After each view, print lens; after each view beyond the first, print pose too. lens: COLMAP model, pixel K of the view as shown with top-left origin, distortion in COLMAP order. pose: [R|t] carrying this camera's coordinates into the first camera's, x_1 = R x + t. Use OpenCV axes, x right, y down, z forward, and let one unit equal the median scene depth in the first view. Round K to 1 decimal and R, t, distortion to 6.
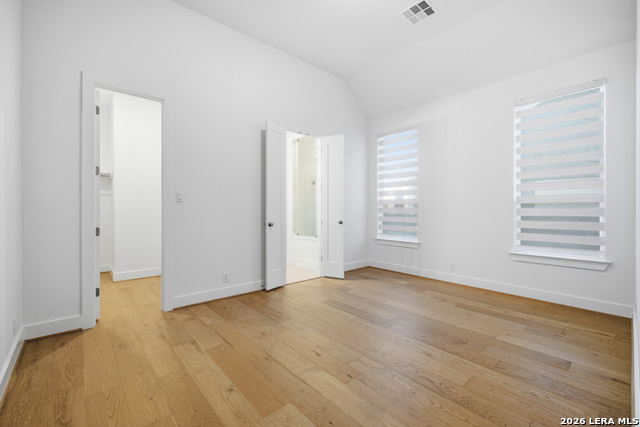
lens RADIAL K [[271.2, 0, 321.1], [0, 271.2, 210.3], [0, 0, 1]] dist [0.002365, 0.000258]
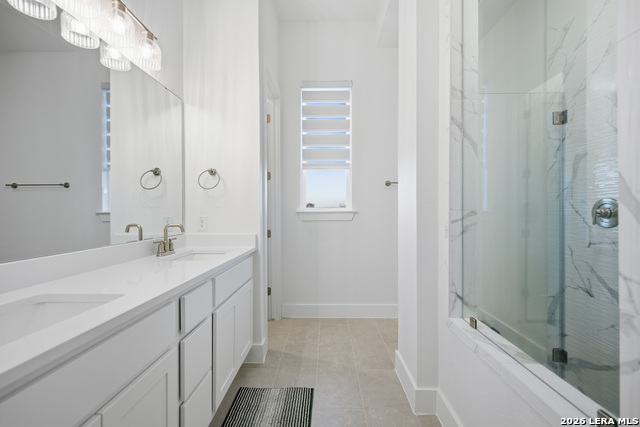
lens RADIAL K [[271.2, 0, 321.1], [0, 271.2, 210.3], [0, 0, 1]] dist [0.002365, 0.000258]
pose [[0.743979, -0.002658, -0.668198, -0.028438], [-0.001292, 0.999984, -0.005416, -0.005415], [0.668202, 0.004893, 0.743964, 0.726718]]
